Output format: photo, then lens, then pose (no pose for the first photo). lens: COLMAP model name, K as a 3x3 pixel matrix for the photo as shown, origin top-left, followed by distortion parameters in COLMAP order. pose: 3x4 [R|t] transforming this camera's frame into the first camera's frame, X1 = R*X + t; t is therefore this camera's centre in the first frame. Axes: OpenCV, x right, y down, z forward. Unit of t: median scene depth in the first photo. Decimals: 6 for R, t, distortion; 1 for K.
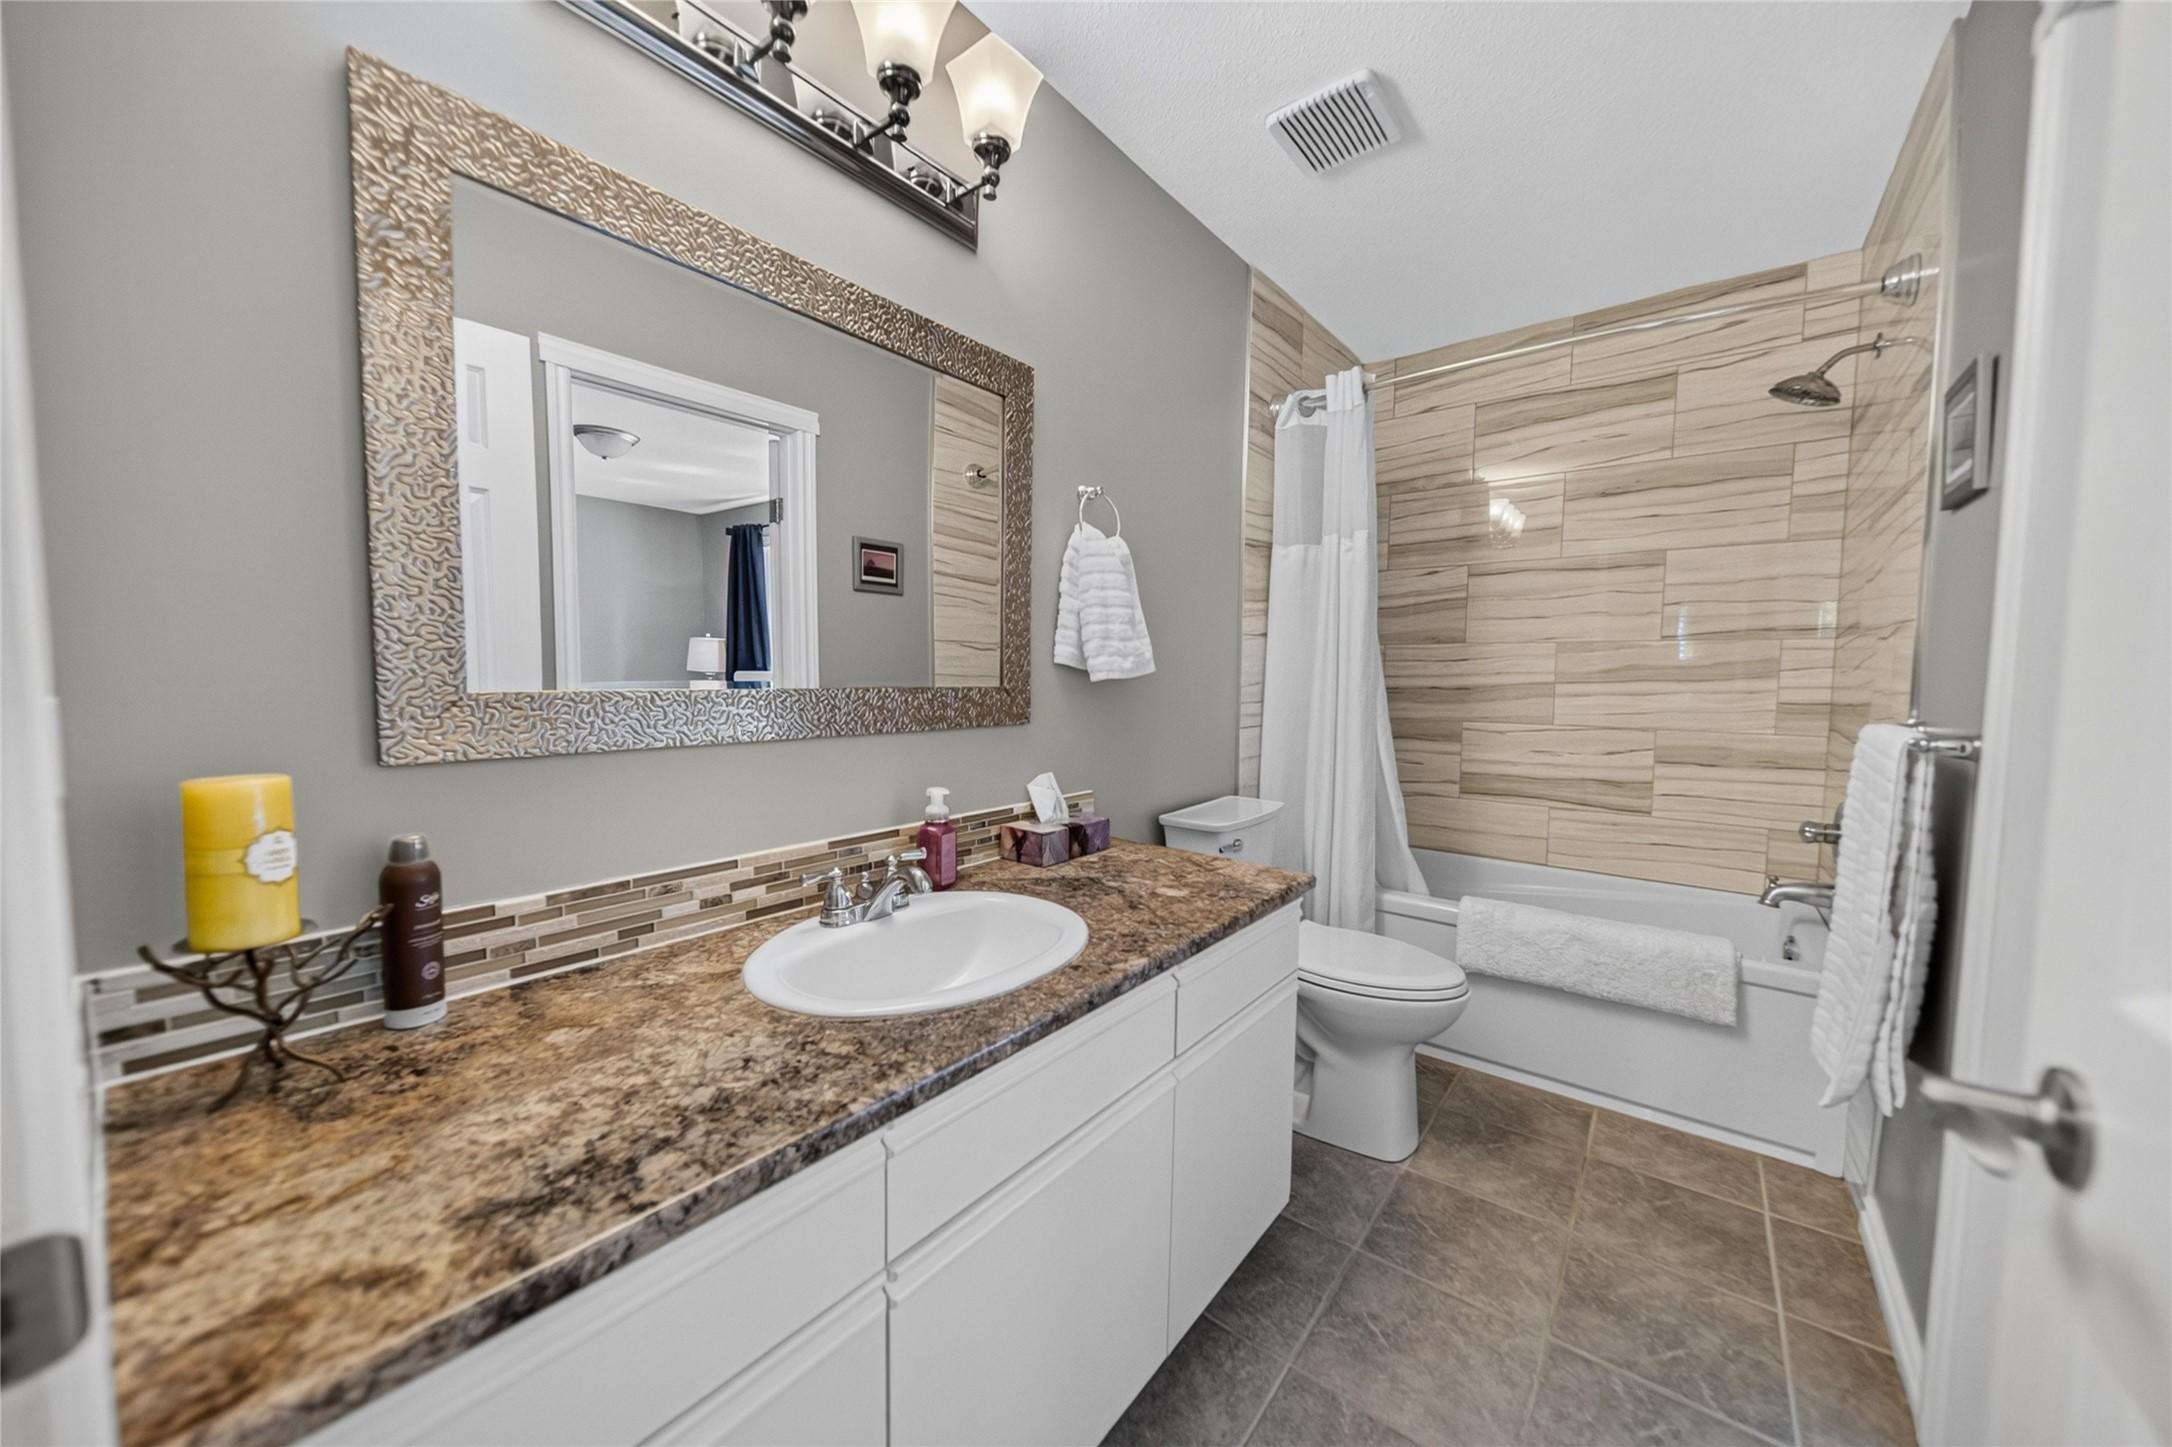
lens RADIAL K [[776.4, 0, 1084.3], [0, 776.4, 715.3], [0, 0, 1]] dist [-0.001148, -0.003268]
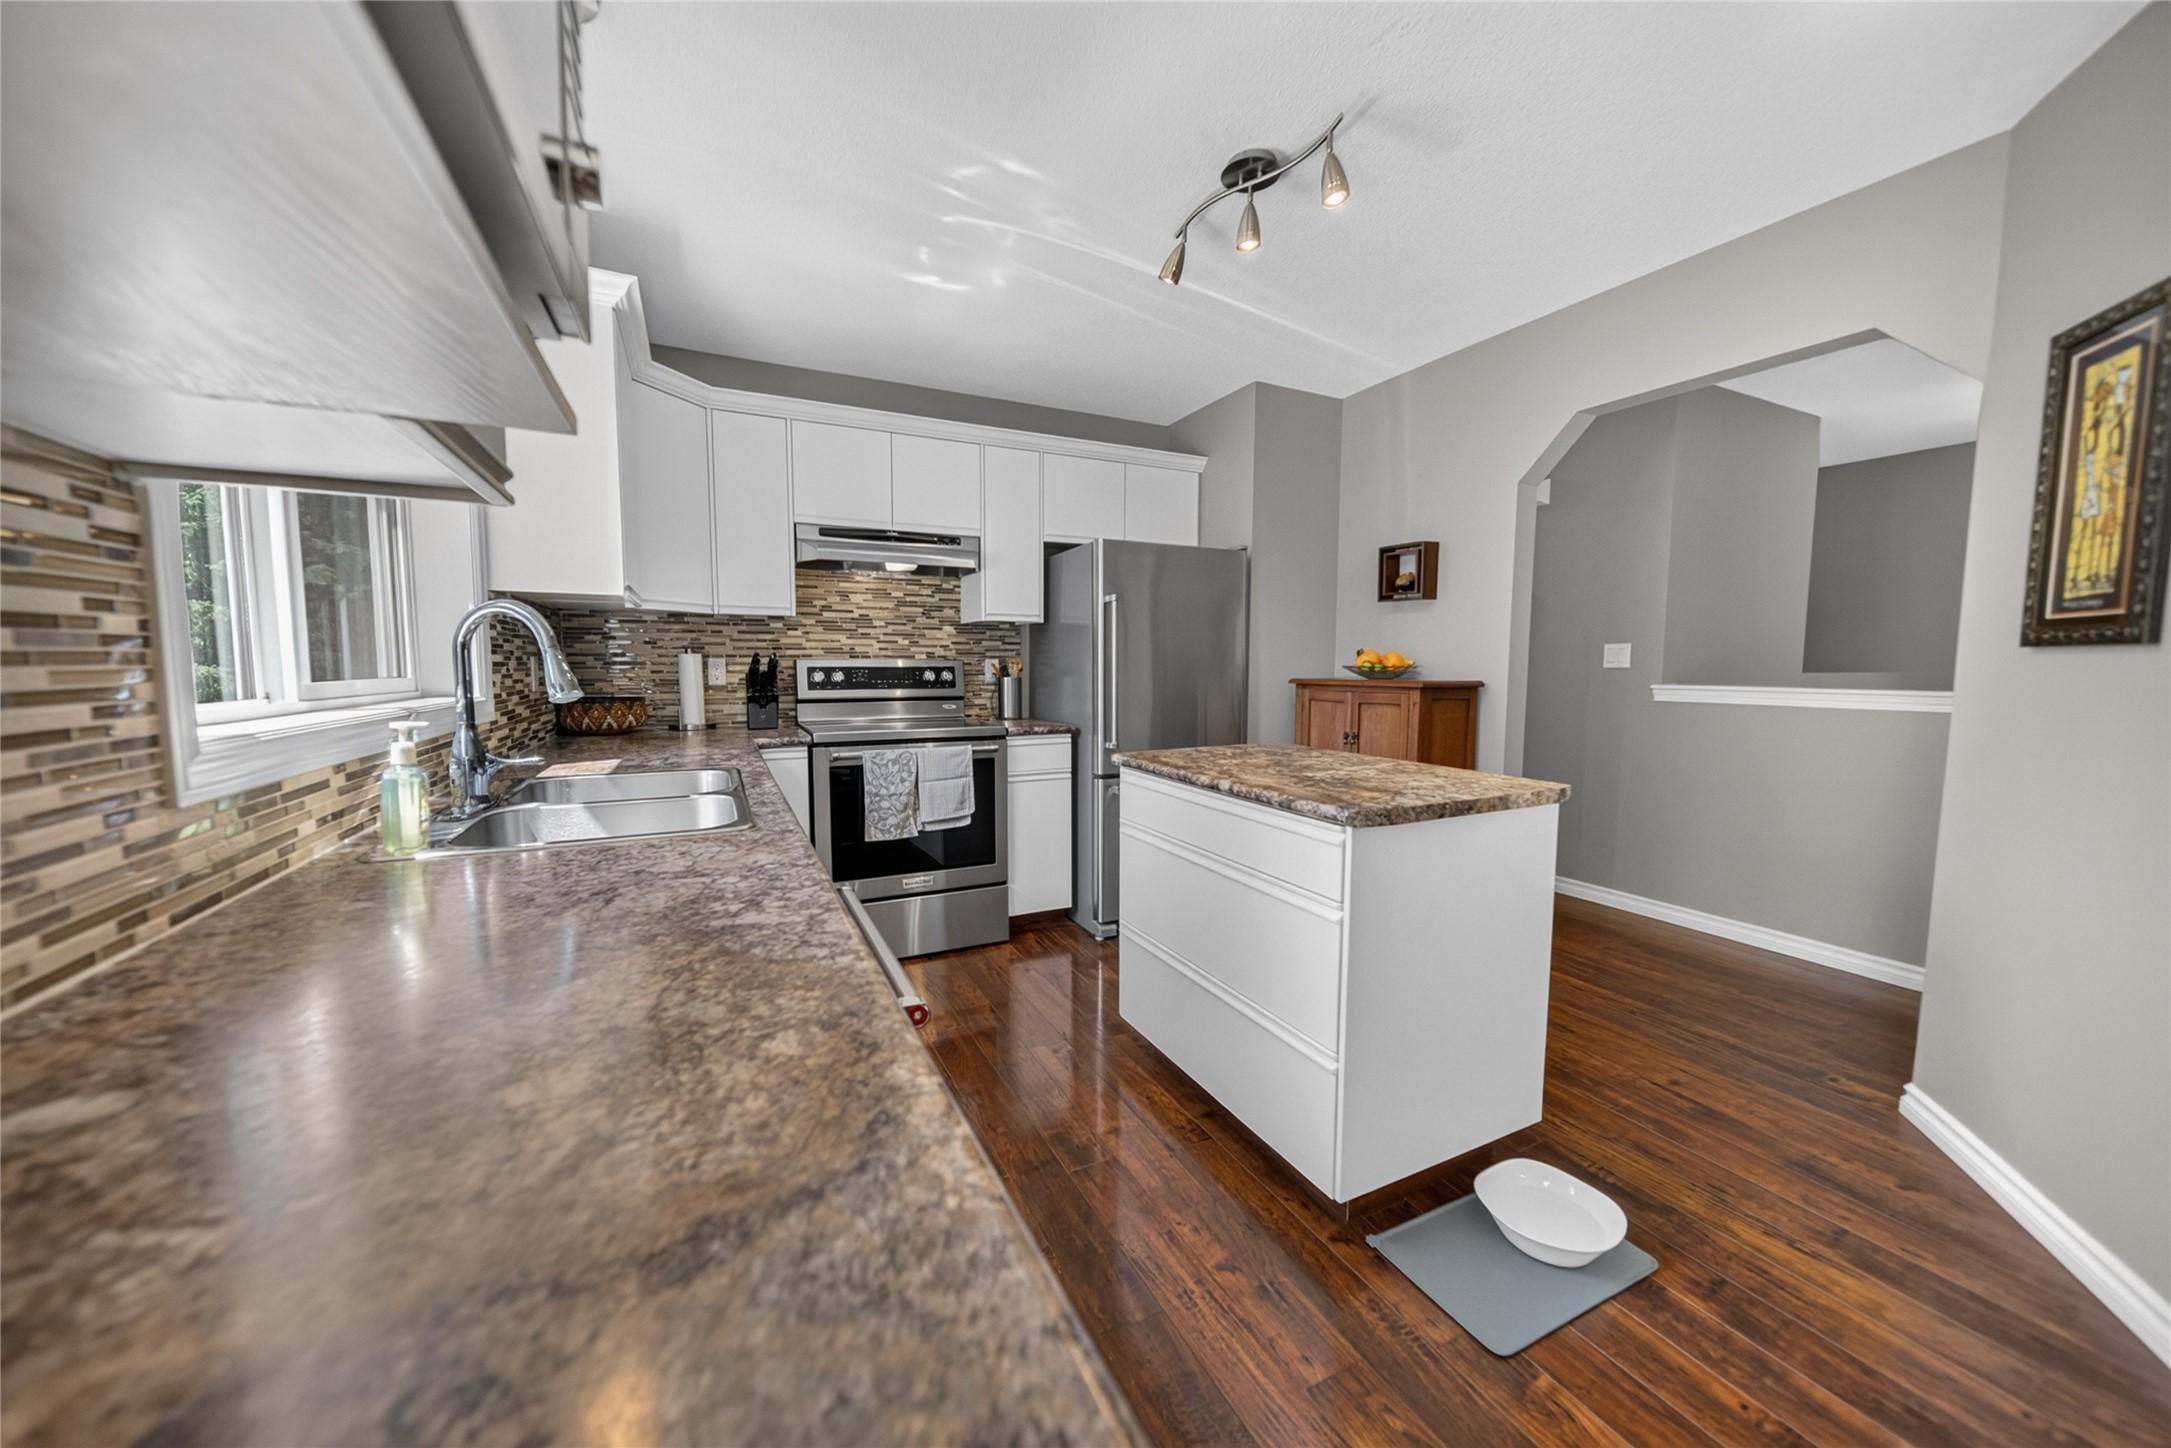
lens RADIAL K [[767.0, 0, 1082.0], [0, 767.0, 727.2], [0, 0, 1]] dist [-0.001538, -0.000033]
pose [[-0.433890, 0.068334, -0.898371, 0.164365], [-0.057731, 0.992962, 0.103411, -0.002999], [0.899115, 0.096733, -0.426891, 1.211817]]
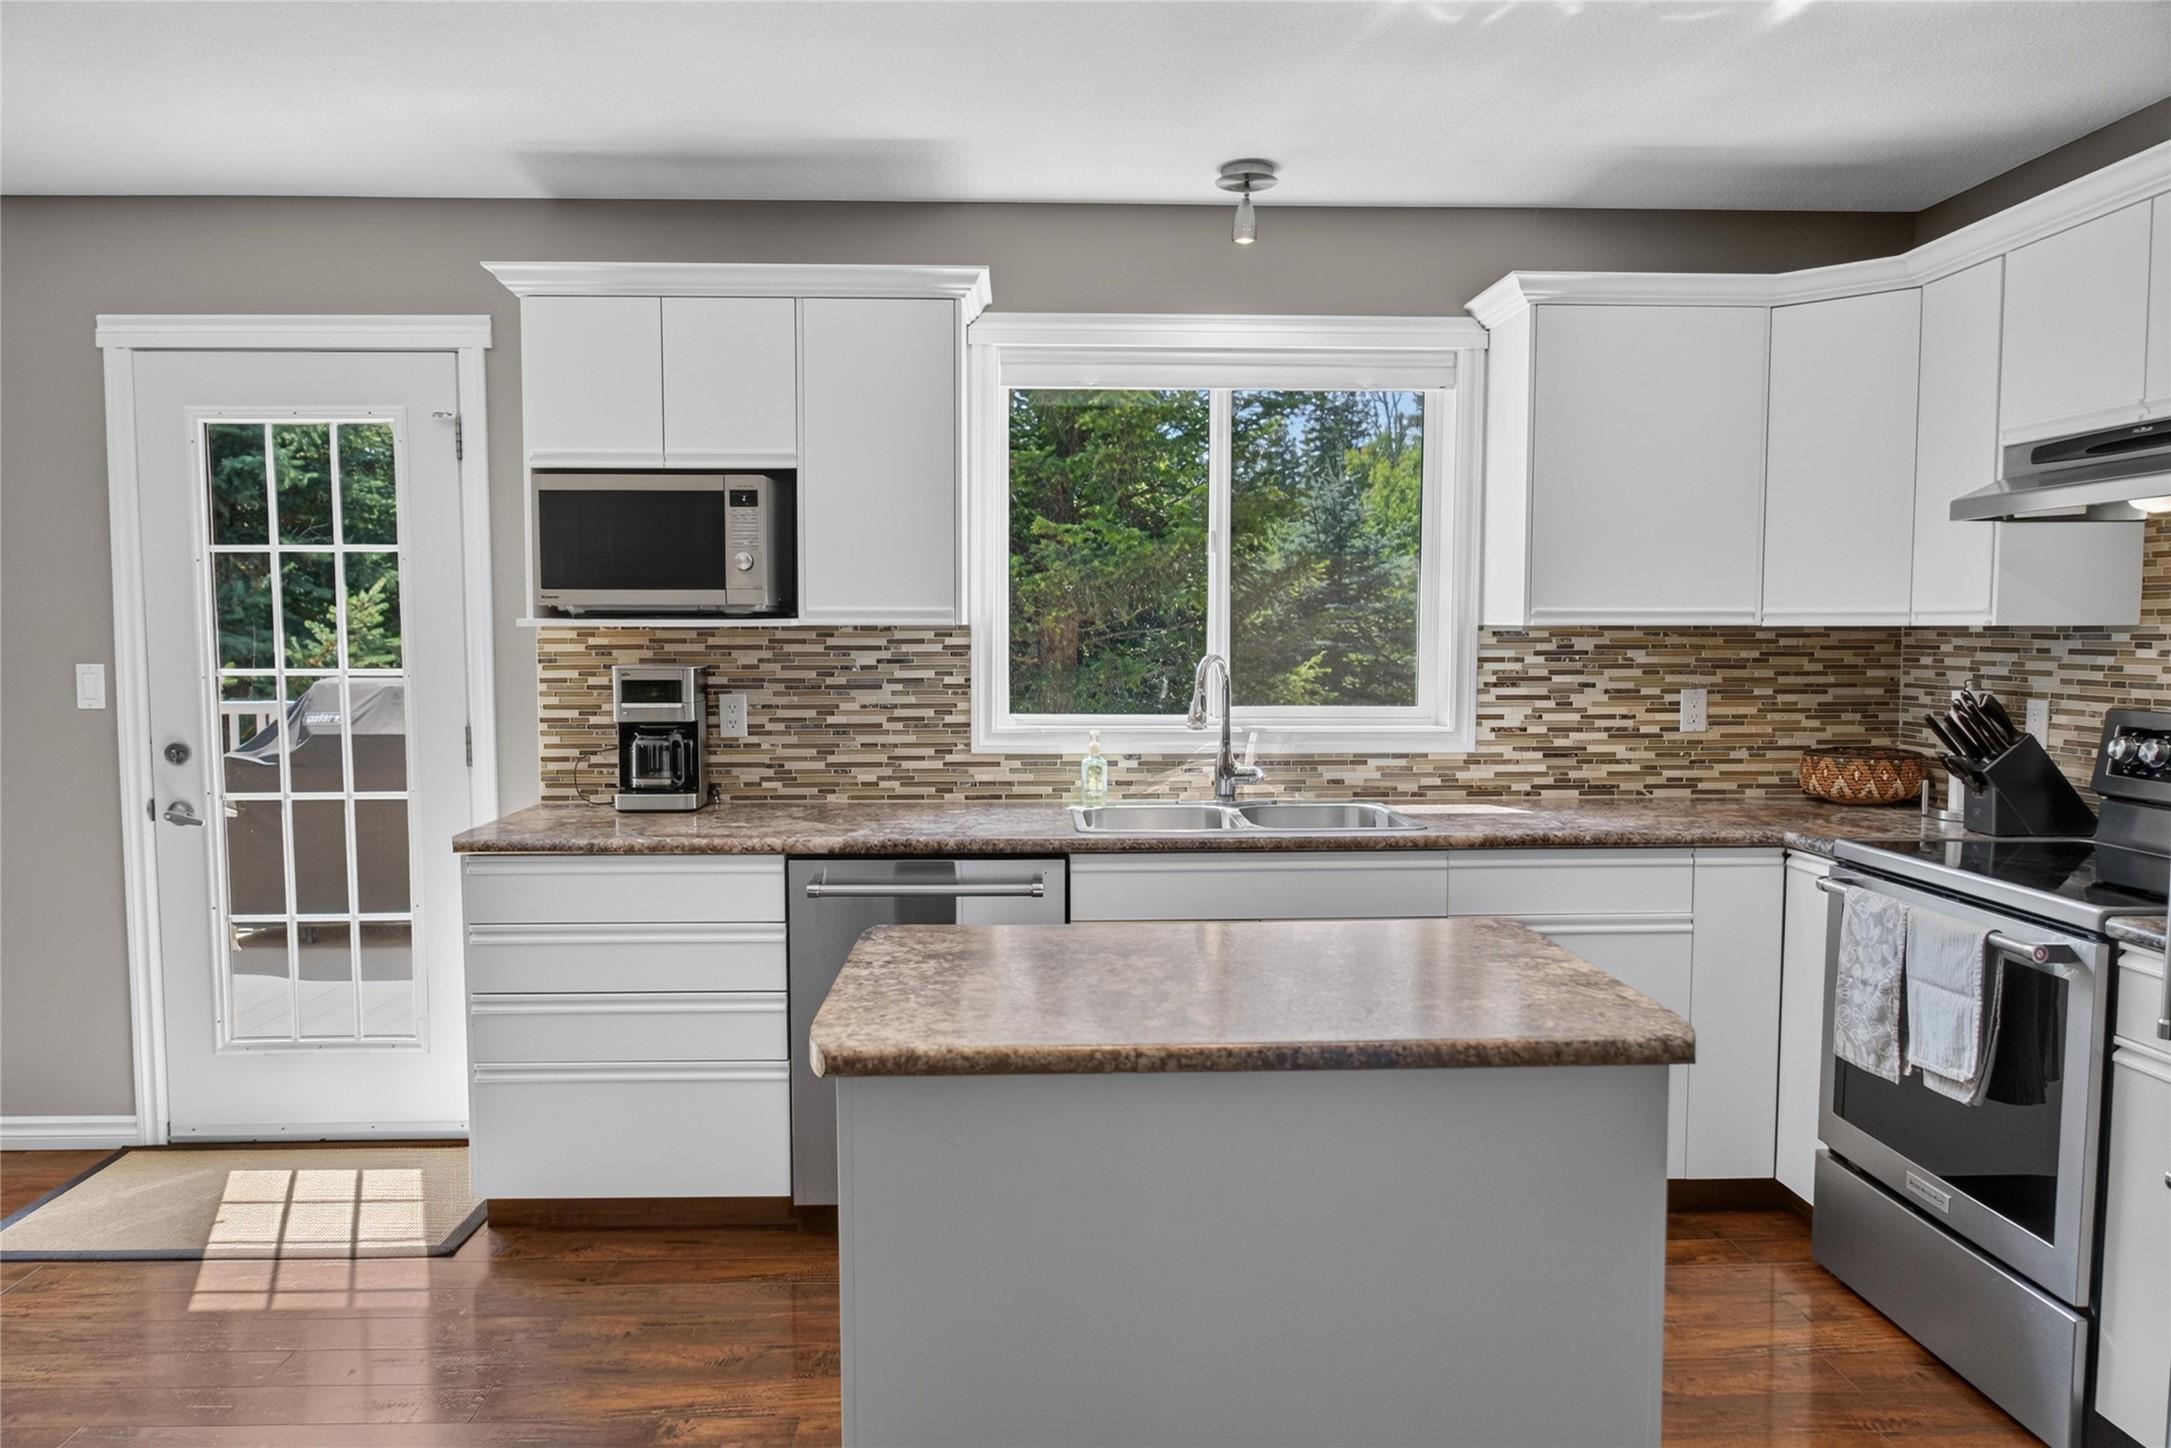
lens RADIAL K [[1437.3, 0, 1069.2], [0, 1437.3, 718.9], [0, 0, 1]] dist [-0.014886, 0.004684]
pose [[-0.646278, -0.056950, 0.760974, -1.678091], [0.038477, 0.993511, 0.107030, -0.146354], [-0.762132, 0.098452, -0.639893, 1.771658]]
